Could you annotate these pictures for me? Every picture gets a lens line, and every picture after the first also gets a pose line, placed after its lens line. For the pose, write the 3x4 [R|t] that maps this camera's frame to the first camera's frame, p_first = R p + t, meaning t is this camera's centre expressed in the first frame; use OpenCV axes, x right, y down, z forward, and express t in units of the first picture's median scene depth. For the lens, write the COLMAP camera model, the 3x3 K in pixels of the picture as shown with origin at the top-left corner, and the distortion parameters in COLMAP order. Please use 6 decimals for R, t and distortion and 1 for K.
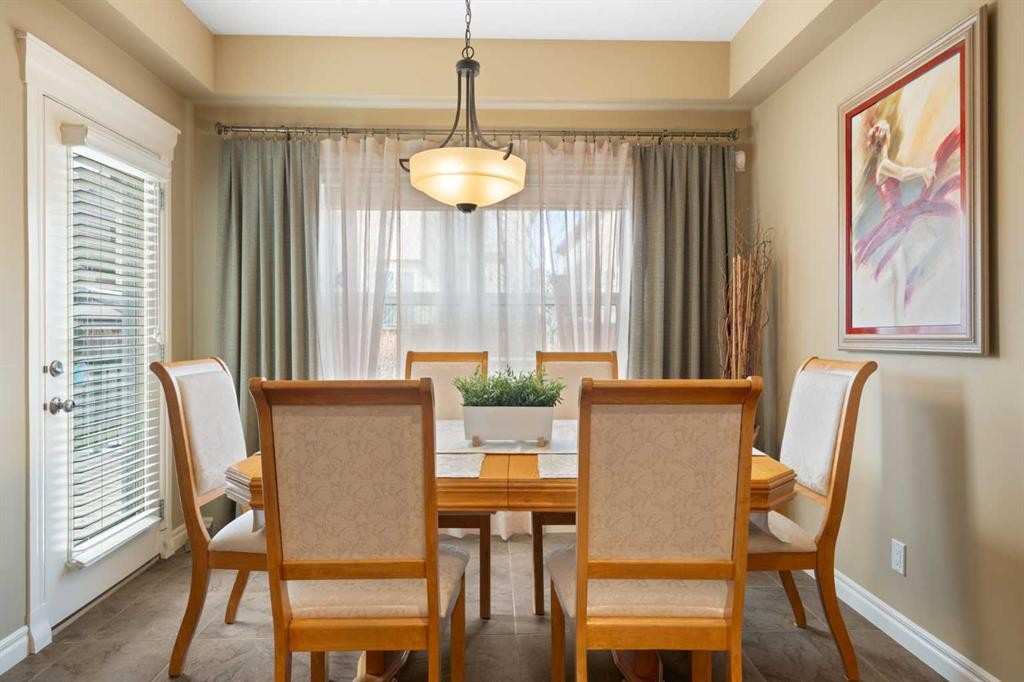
lens RADIAL K [[623.0, 0, 497.5], [0, 623.0, 333.5], [0, 0, 1]] dist [0.006192, 0.002325]
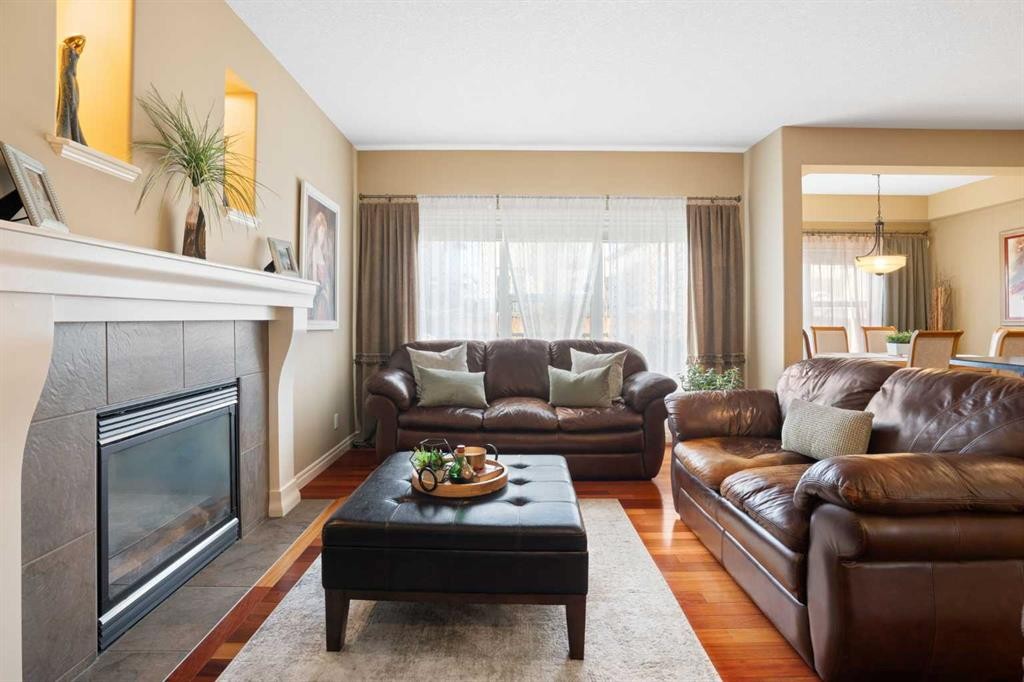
lens RADIAL K [[488.4, 0, 509.3], [0, 488.4, 315.2], [0, 0, 1]] dist [-0.013758, 0.000591]
pose [[0.999928, 0.001335, -0.011911, -1.681731], [-0.001451, 0.999951, -0.009767, 0.006701], [0.011898, 0.009783, 0.999881, -1.187867]]
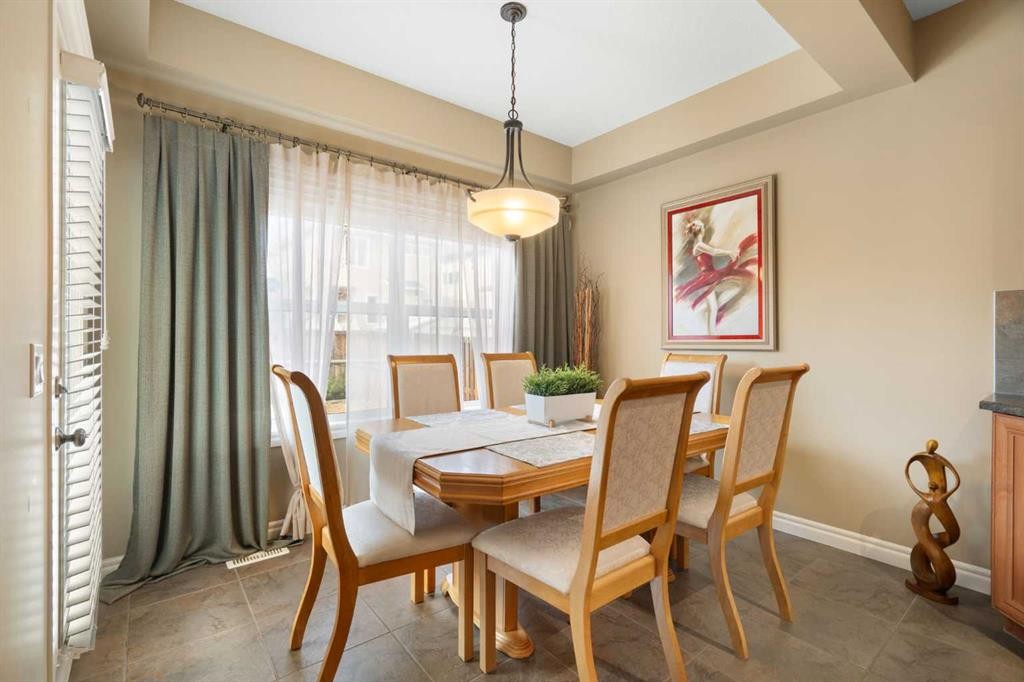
lens RADIAL K [[471.6, 0, 512.0], [0, 471.6, 341.0], [0, 0, 1]] dist [0.000507, 0.000427]
pose [[0.792885, -0.001341, 0.609369, -0.626266], [0.000490, 0.999999, 0.001563, 0.002089], [-0.609370, -0.000940, 0.792885, 0.251326]]
